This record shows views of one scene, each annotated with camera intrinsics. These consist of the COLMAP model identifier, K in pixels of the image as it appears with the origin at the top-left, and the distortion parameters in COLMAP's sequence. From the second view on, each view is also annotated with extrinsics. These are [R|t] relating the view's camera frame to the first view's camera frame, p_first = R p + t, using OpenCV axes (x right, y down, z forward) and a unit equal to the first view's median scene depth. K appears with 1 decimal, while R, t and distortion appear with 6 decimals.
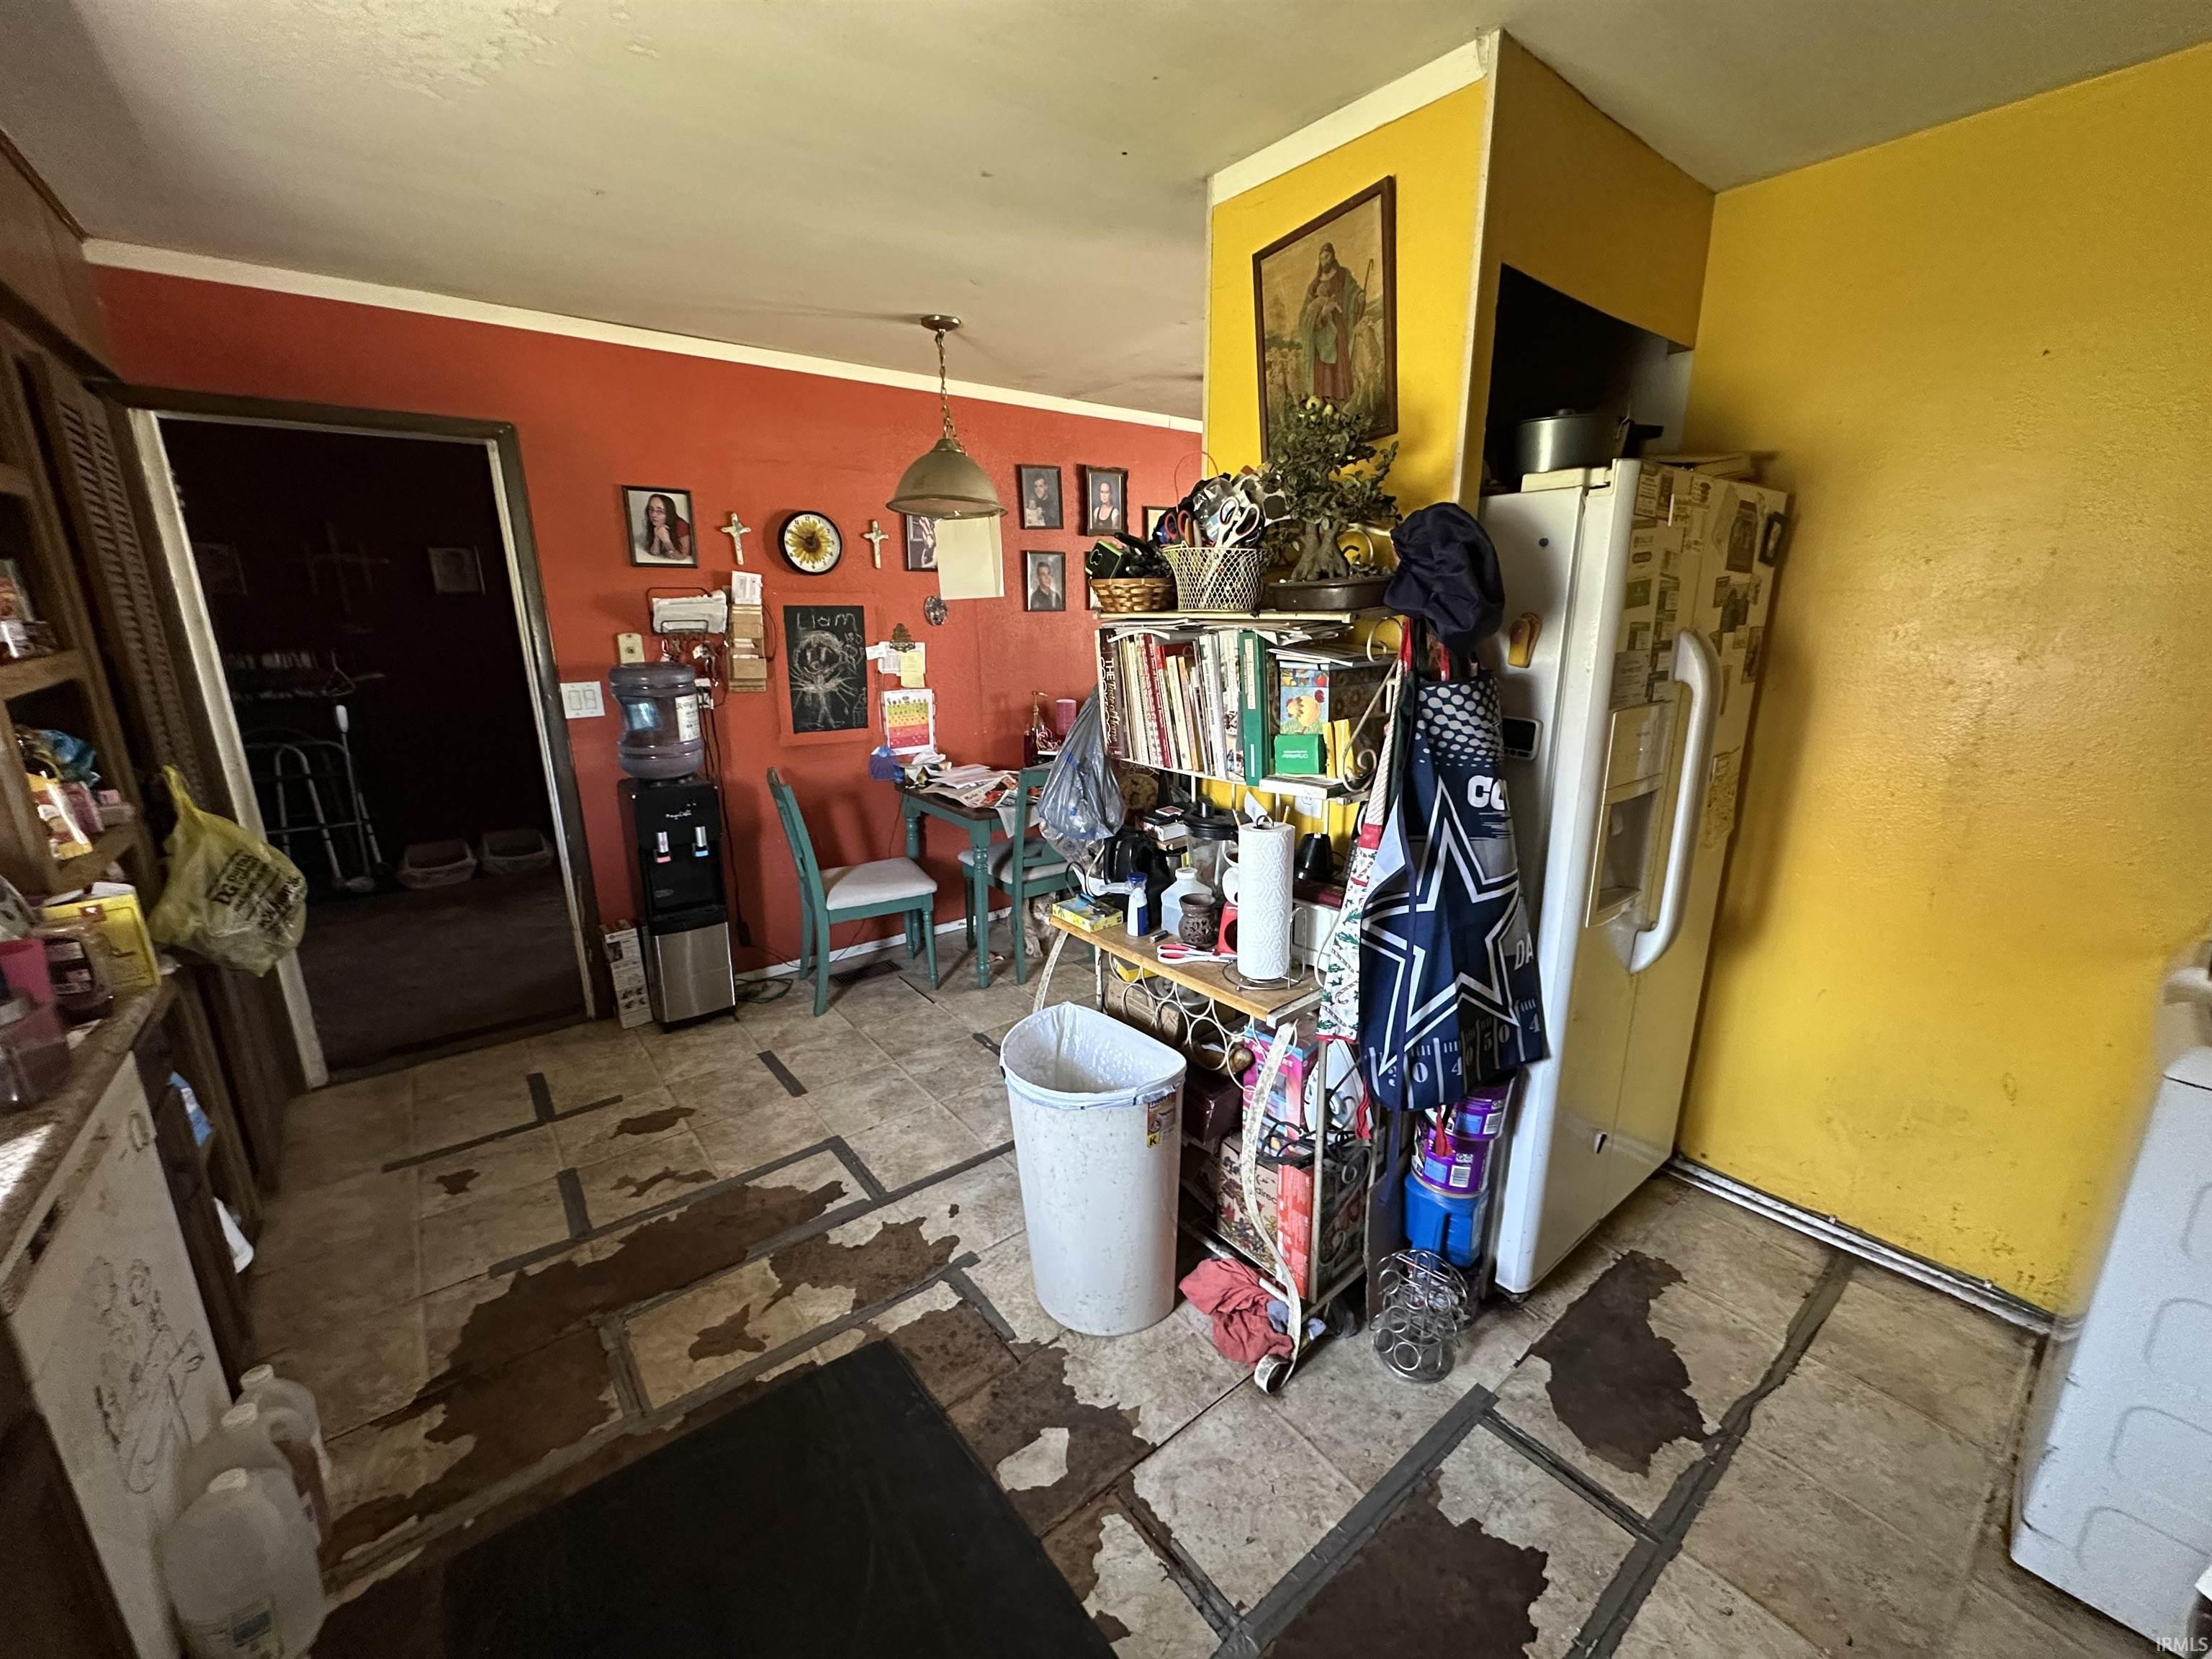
lens RADIAL K [[886.8, 0, 1113.7], [0, 886.8, 832.9], [0, 0, 1]] dist [0.000701, -0.000630]
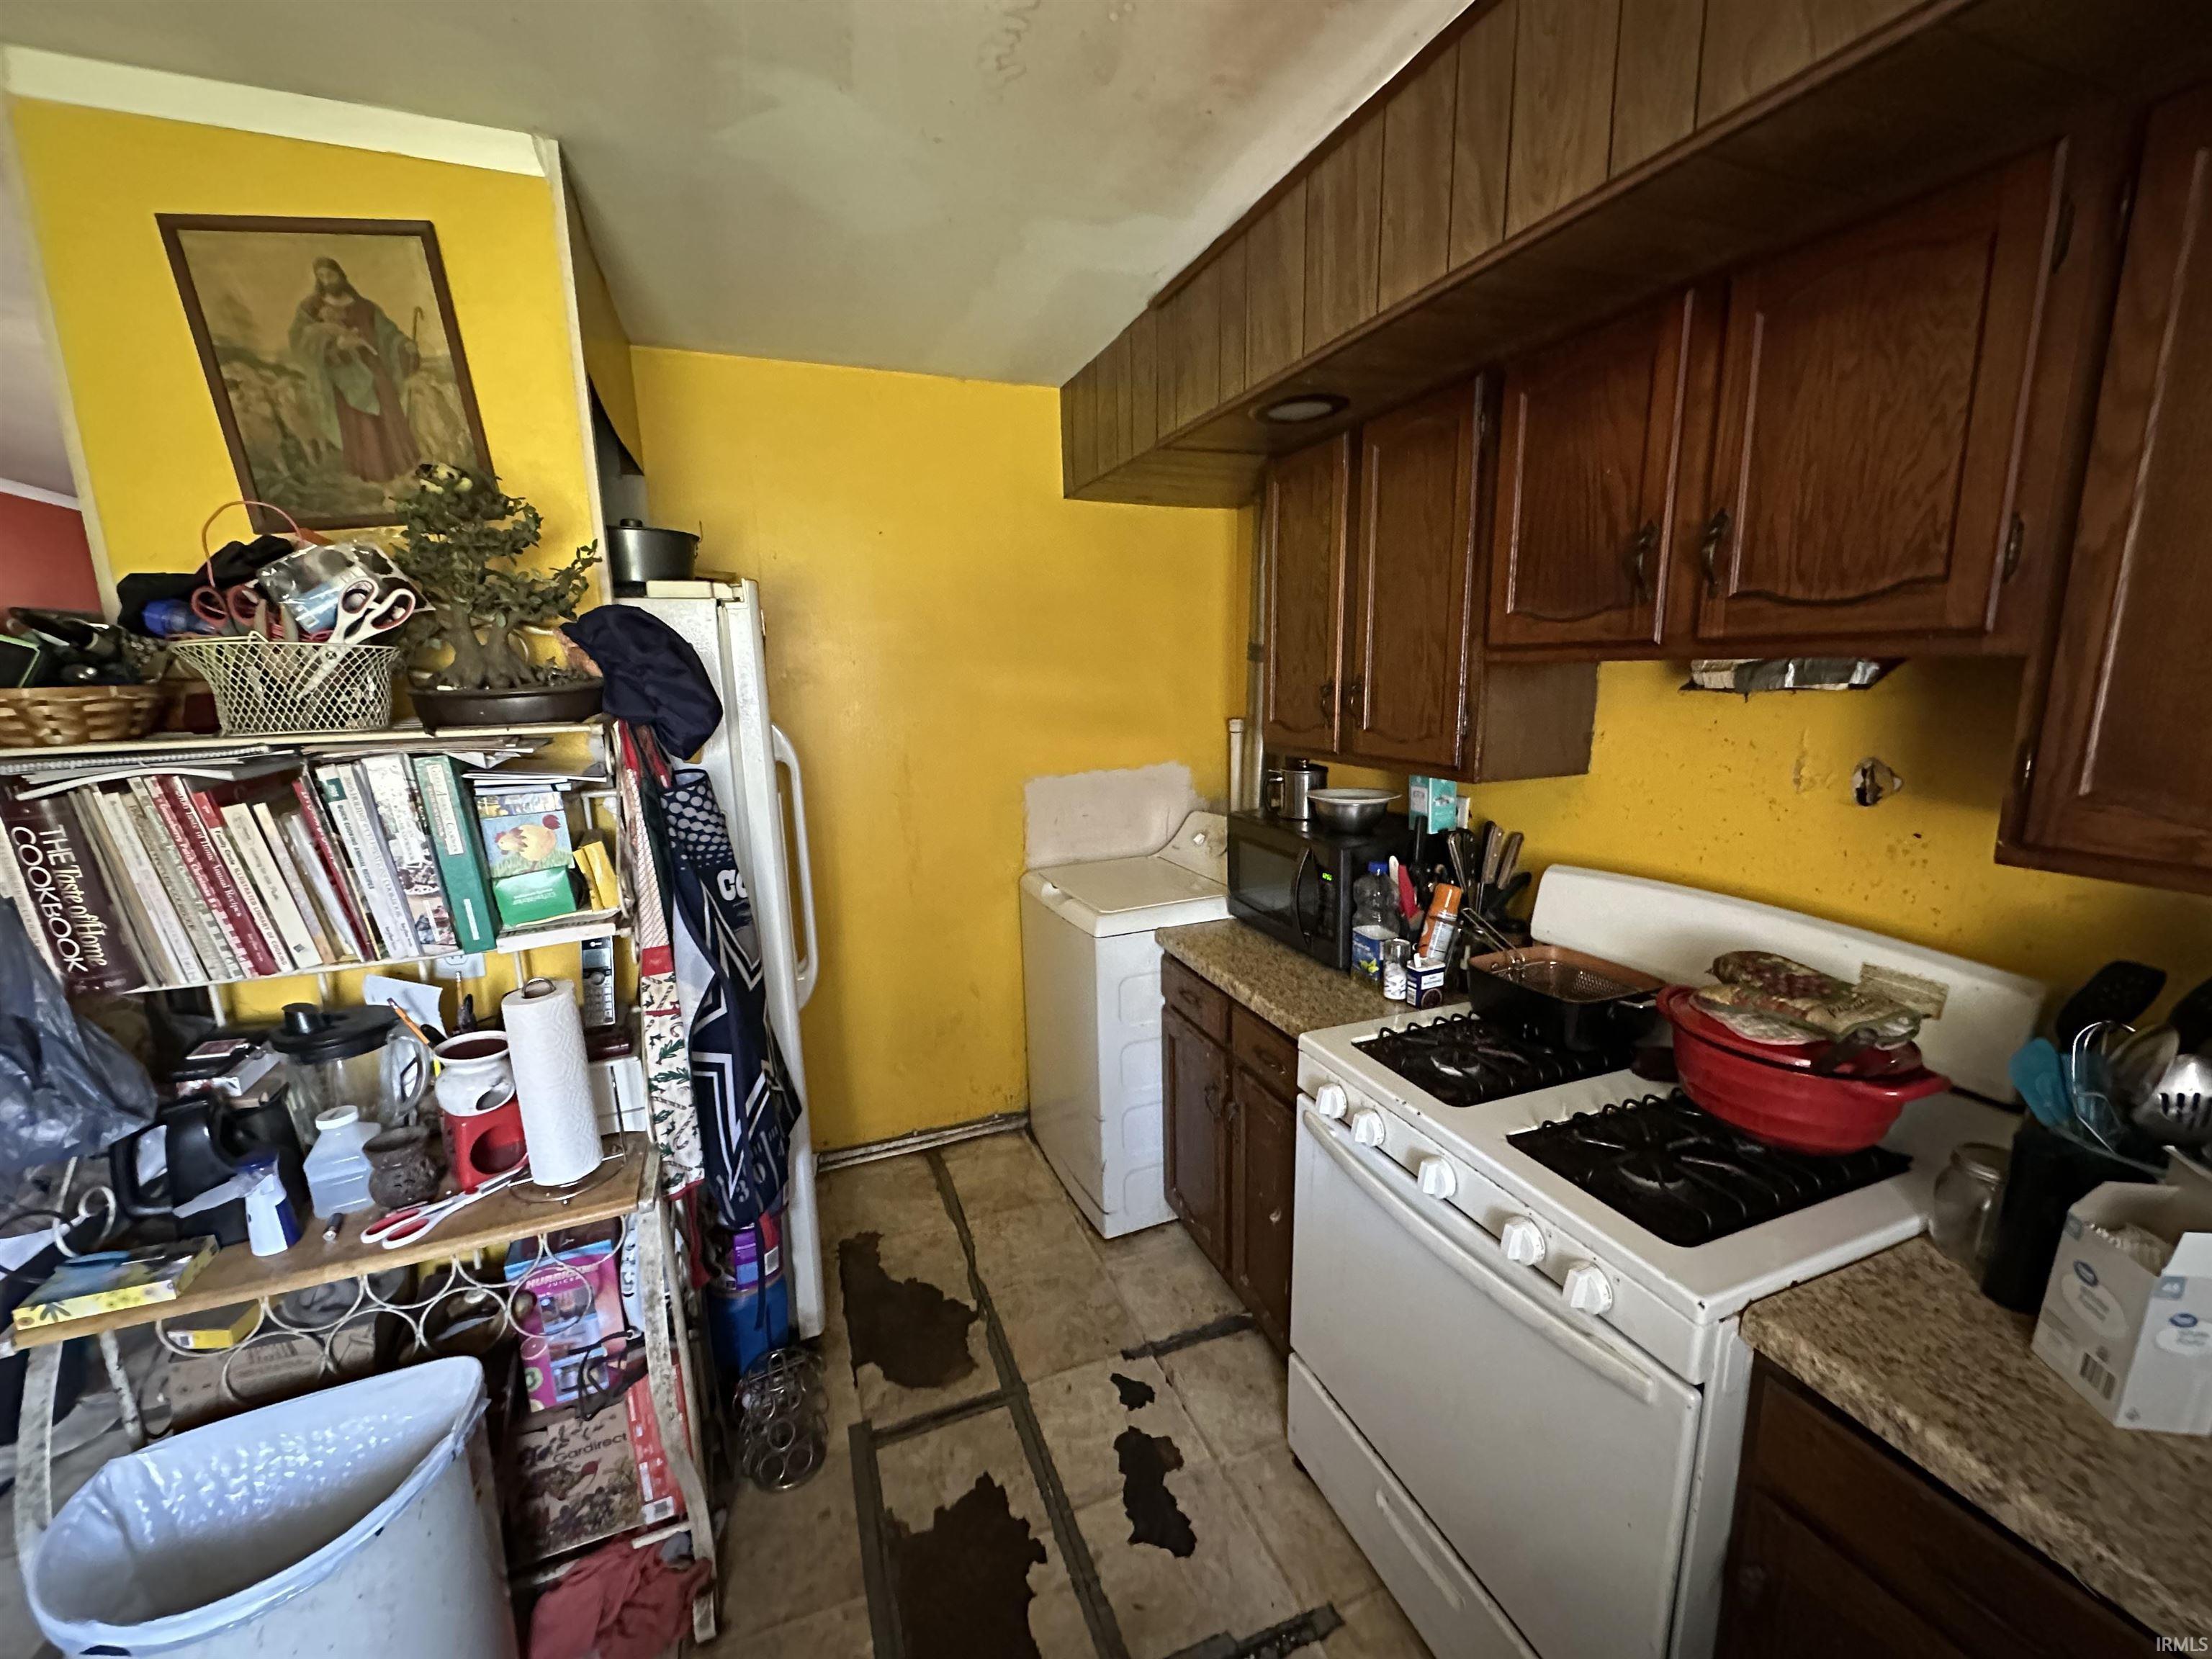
lens RADIAL K [[886.8, 0, 1102.3], [0, 886.8, 831.2], [0, 0, 1]] dist [0.000701, -0.000630]
pose [[0.292407, -0.175755, 0.940004, -0.373927], [0.256113, 0.961450, 0.100096, -0.089248], [-0.921360, 0.211479, 0.326148, 0.231071]]
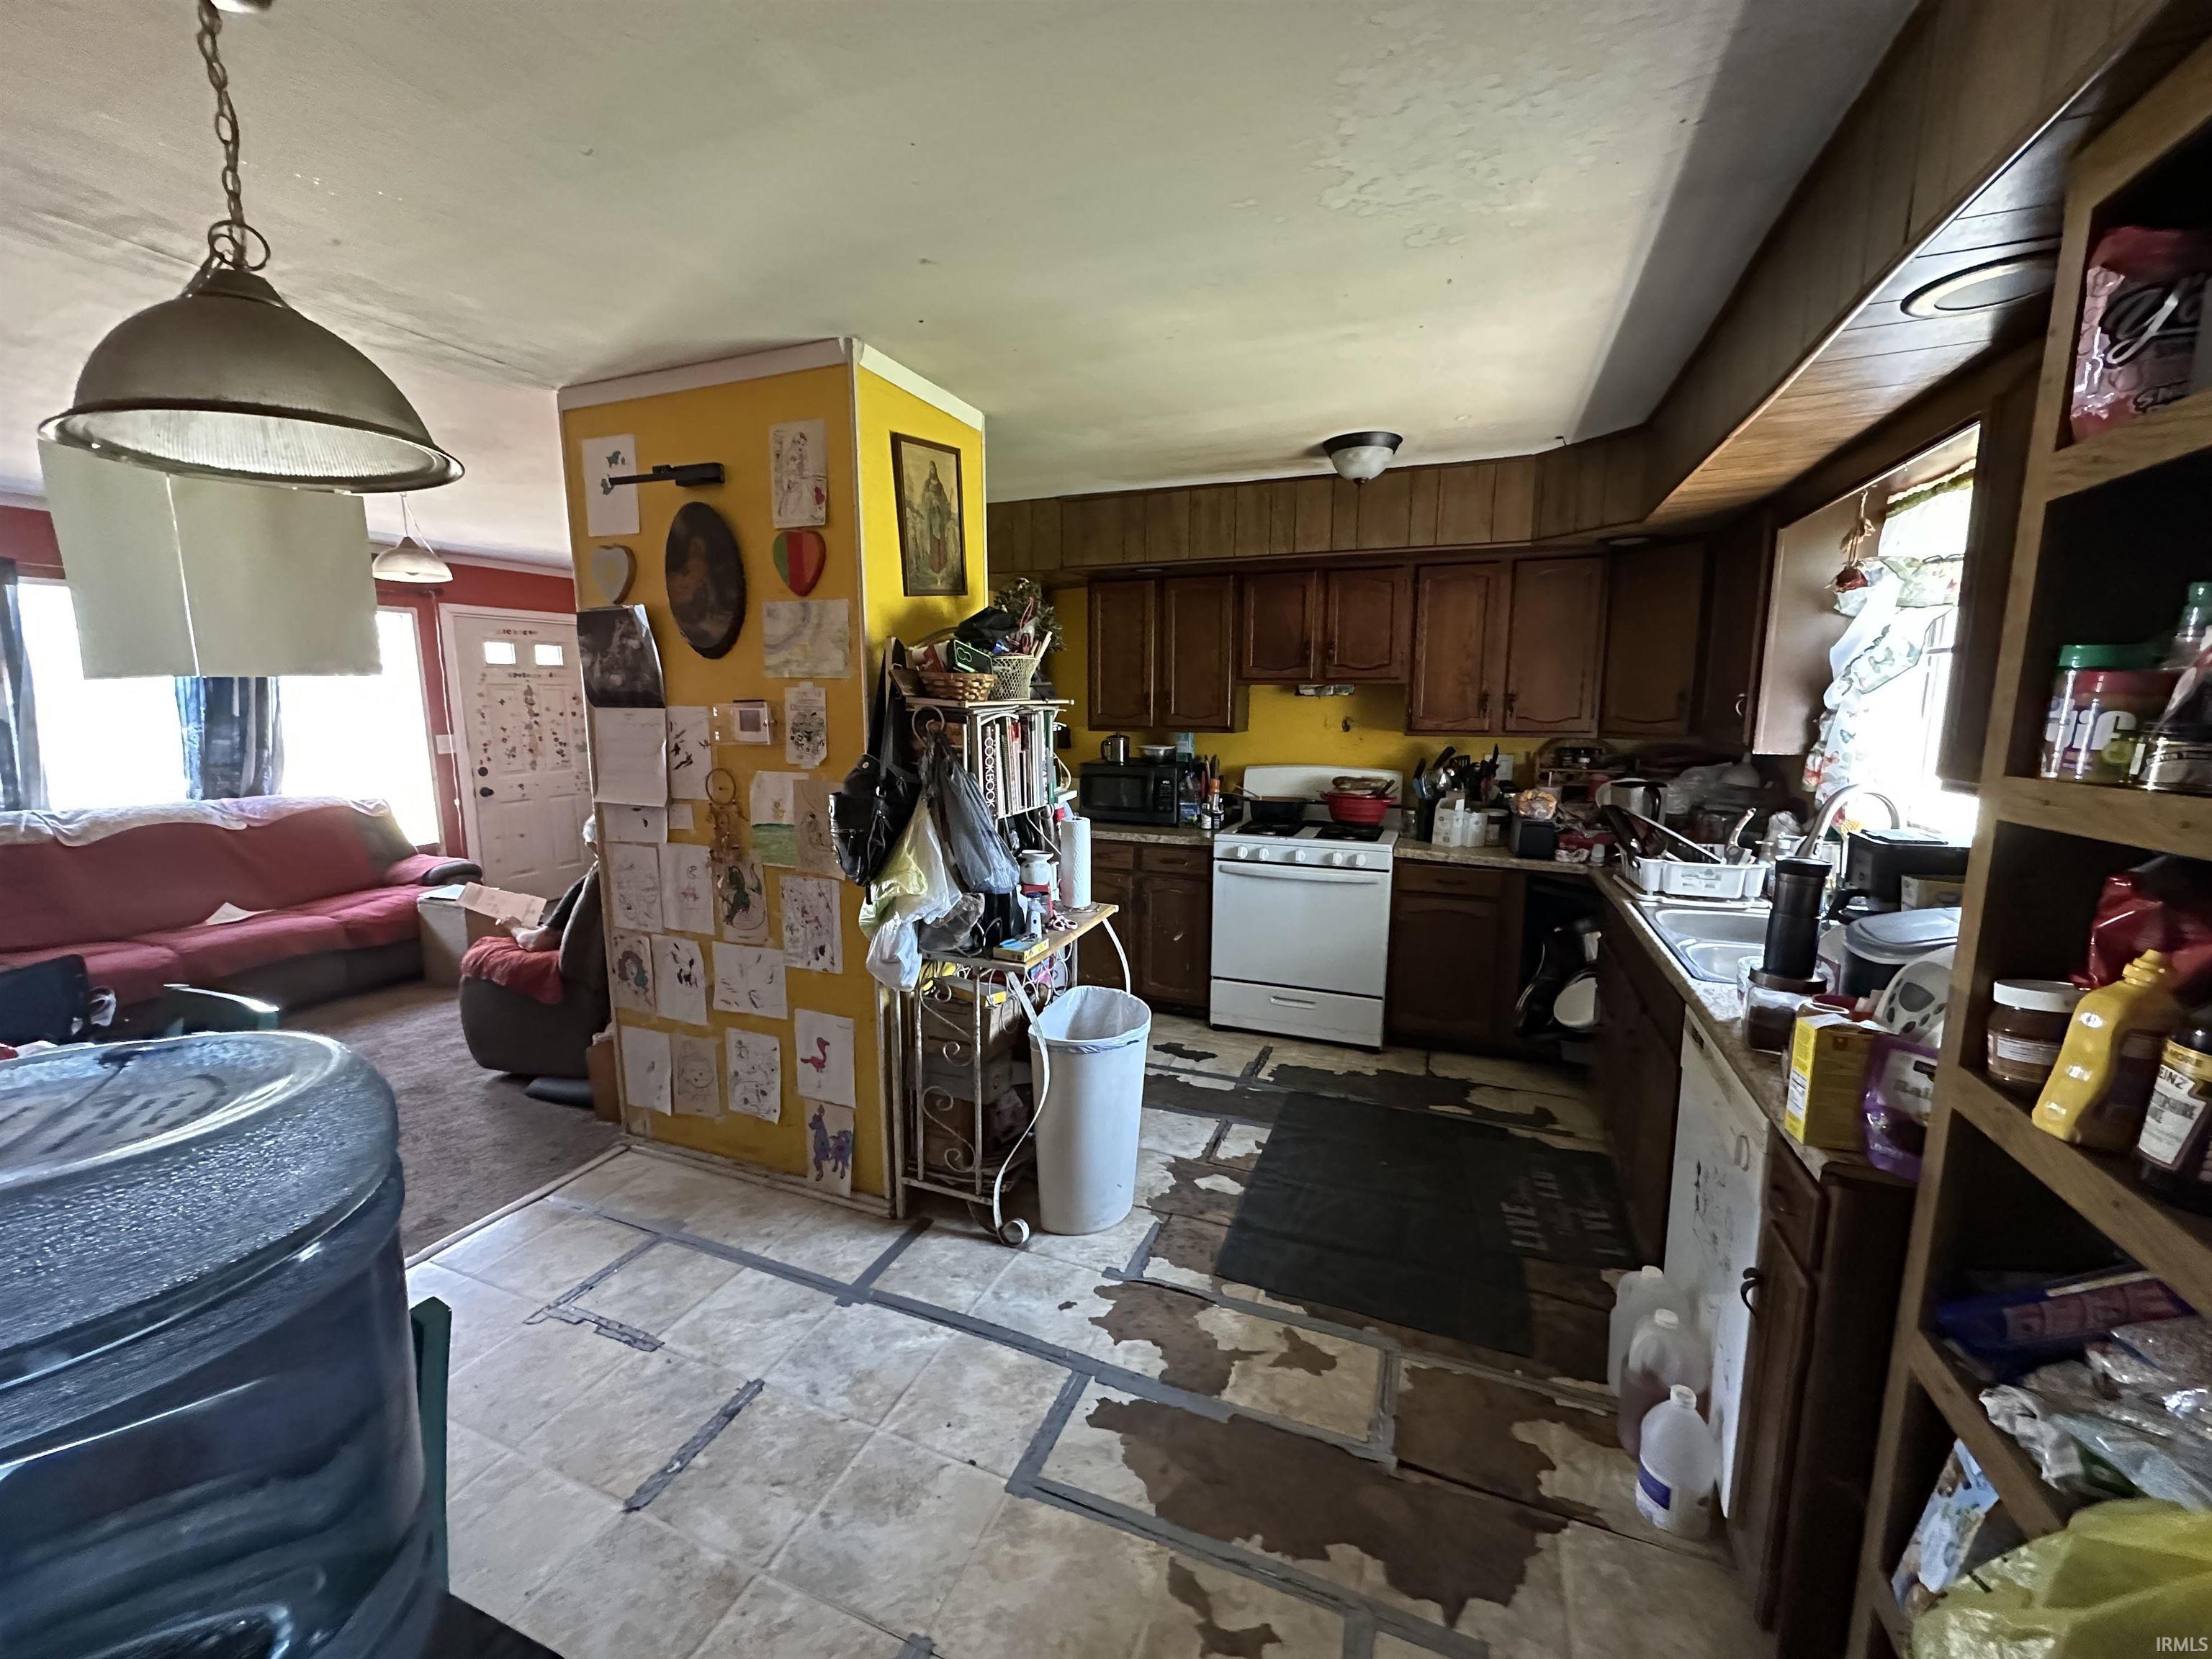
lens RADIAL K [[886.8, 0, 1103.2], [0, 886.8, 835.9], [0, 0, 1]] dist [0.000701, -0.000630]
pose [[-0.496740, -0.128098, 0.858394, -1.271828], [0.221817, 0.937461, 0.268260, -0.403832], [-0.839075, 0.323662, -0.437260, 1.612357]]
